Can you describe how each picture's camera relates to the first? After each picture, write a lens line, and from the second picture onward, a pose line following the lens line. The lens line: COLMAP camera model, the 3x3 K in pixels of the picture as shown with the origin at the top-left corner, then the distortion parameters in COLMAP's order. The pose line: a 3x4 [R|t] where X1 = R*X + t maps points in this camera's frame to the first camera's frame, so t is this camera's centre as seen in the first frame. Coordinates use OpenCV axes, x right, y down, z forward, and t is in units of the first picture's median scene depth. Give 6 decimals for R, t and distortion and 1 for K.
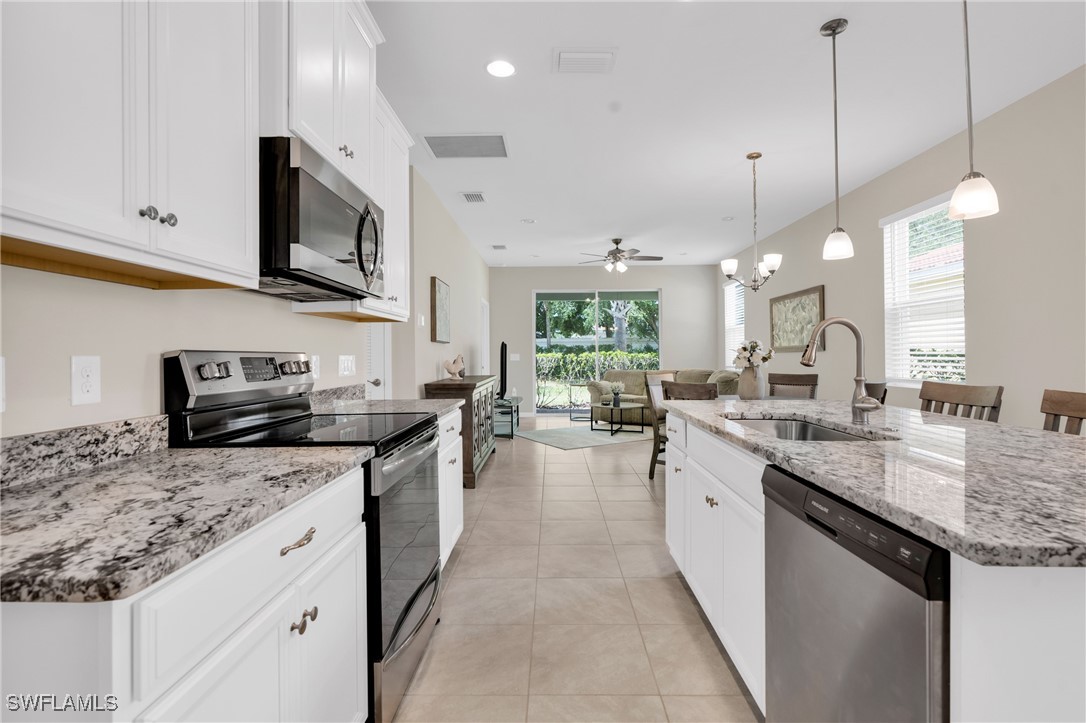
lens RADIAL K [[497.8, 0, 546.2], [0, 497.8, 351.2], [0, 0, 1]] dist [-0.001878, -0.000068]
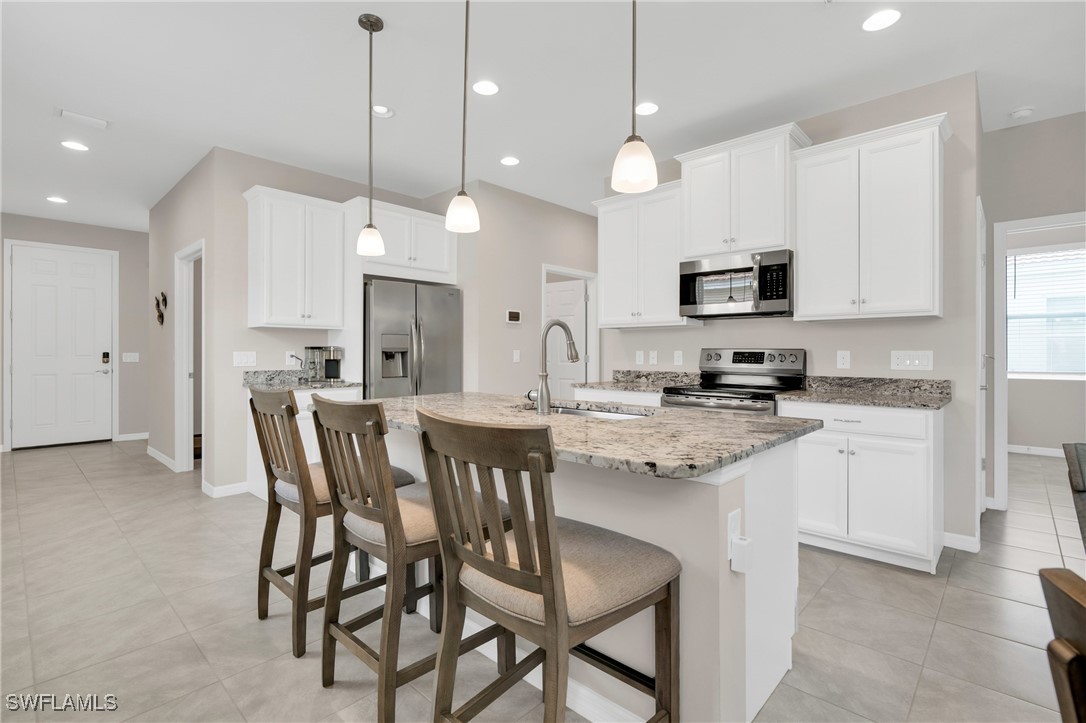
lens RADIAL K [[509.8, 0, 543.0], [0, 509.8, 353.7], [0, 0, 1]] dist [-0.001876, 0.000049]
pose [[-0.672484, 0.008858, -0.740059, 1.379751], [0.008224, 0.999956, 0.004496, 0.004107], [0.740066, -0.003062, -0.672527, 1.655287]]
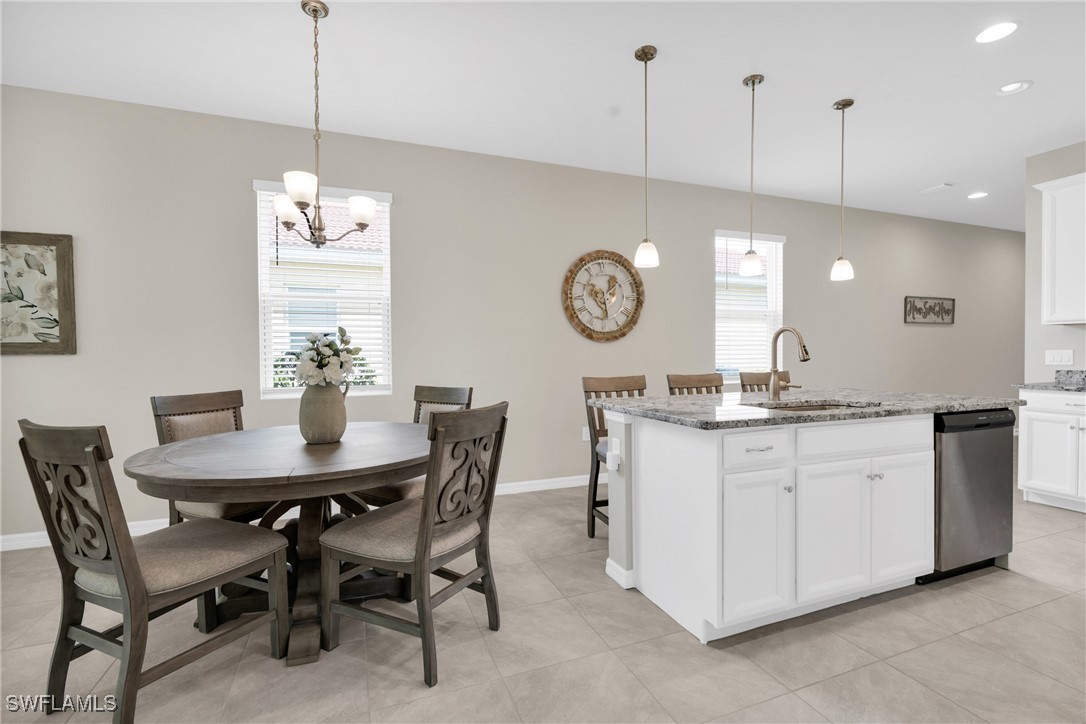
lens RADIAL K [[493.9, 0, 545.0], [0, 493.9, 361.2], [0, 0, 1]] dist [-0.005493, 0.000889]
pose [[-0.375395, -0.004412, 0.926854, -0.424337], [0.004831, 0.999966, 0.006717, 0.016710], [-0.926852, 0.006999, -0.375361, 2.020440]]
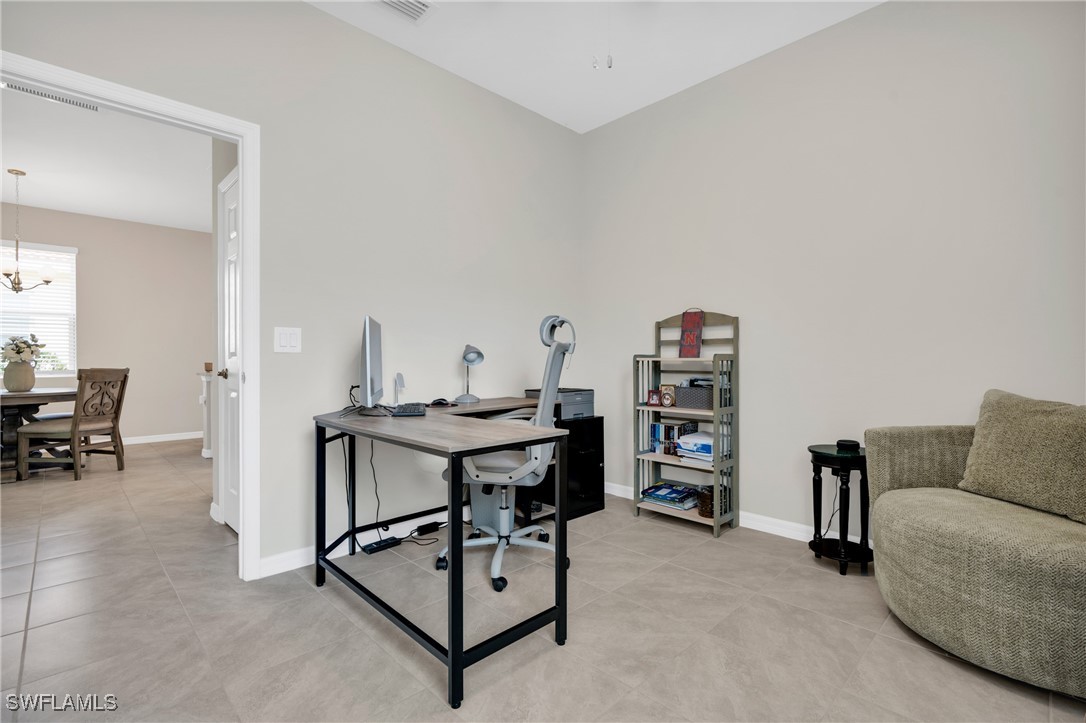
lens RADIAL K [[493.9, 0, 545.0], [0, 493.9, 360.7], [0, 0, 1]] dist [-0.005493, 0.000889]
pose [[-0.711621, 0.015039, 0.702402, -2.507307], [0.010714, 0.999887, -0.010553, 0.120263], [-0.702481, 0.000016, -0.711702, 1.979009]]
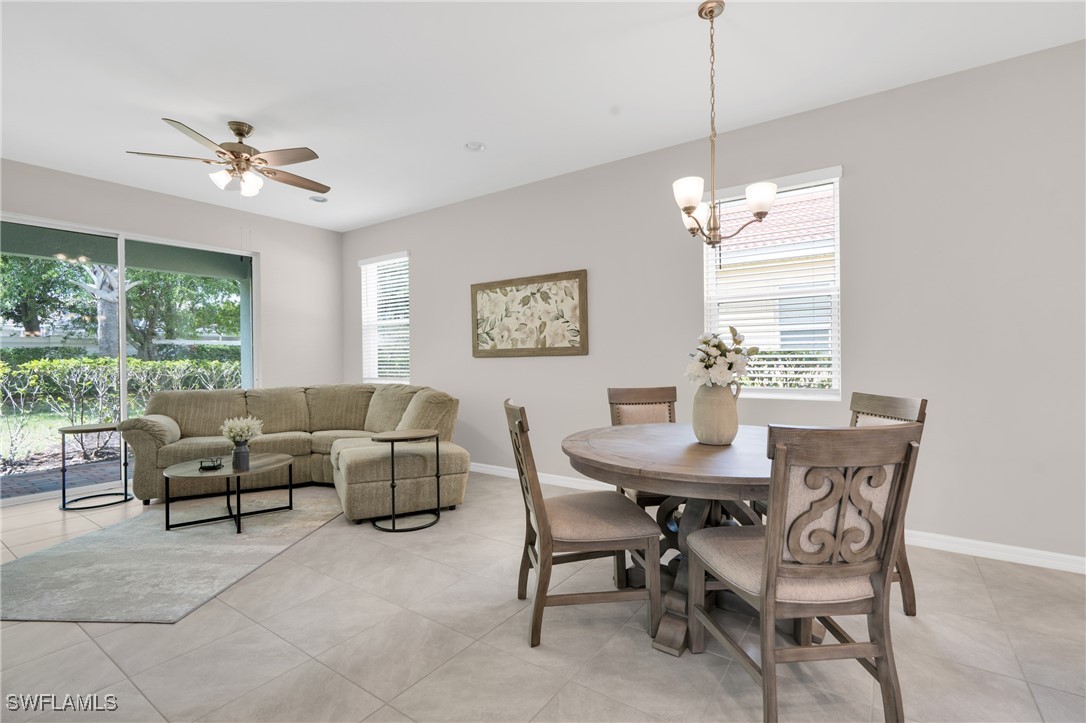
lens RADIAL K [[493.9, 0, 545.0], [0, 493.9, 360.7], [0, 0, 1]] dist [-0.005493, 0.000889]
pose [[0.561600, -0.005064, 0.827394, -0.325685], [0.001863, 0.999986, 0.004855, 0.013441], [-0.827407, -0.001185, 0.561601, 1.750256]]
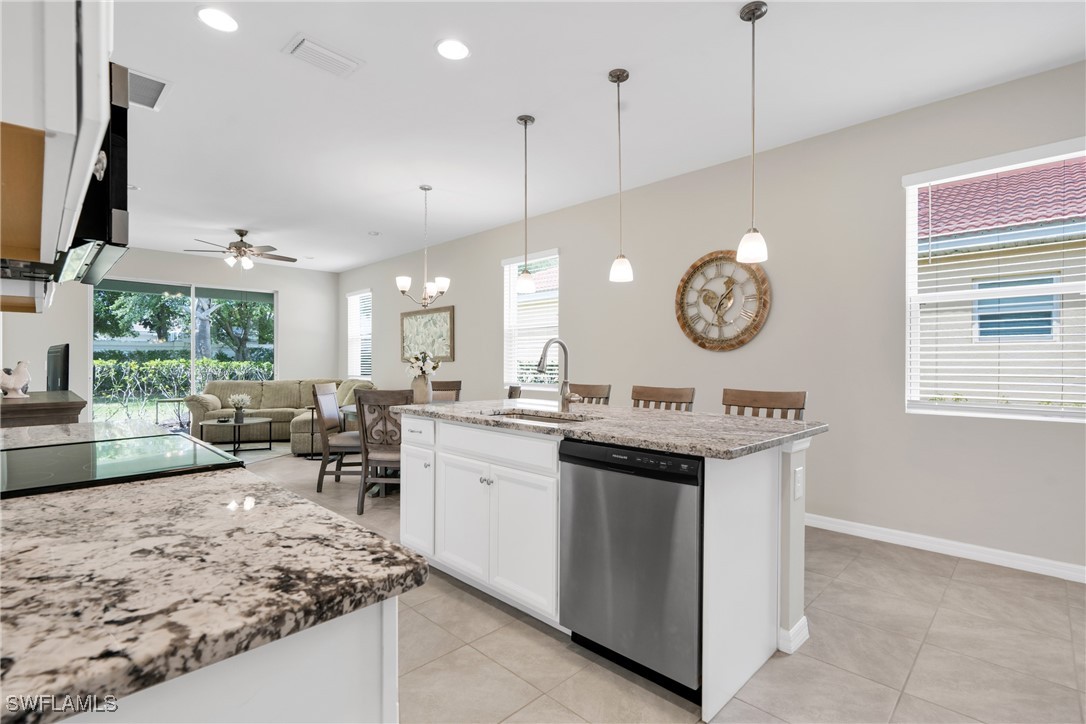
lens RADIAL K [[507.2, 0, 544.6], [0, 507.2, 363.0], [0, 0, 1]] dist [-0.004148, -0.000051]
pose [[0.693458, 0.007136, 0.720462, -0.457935], [-0.010730, 0.999942, 0.000423, 0.002383], [-0.720417, -0.008023, 0.693495, 0.010013]]
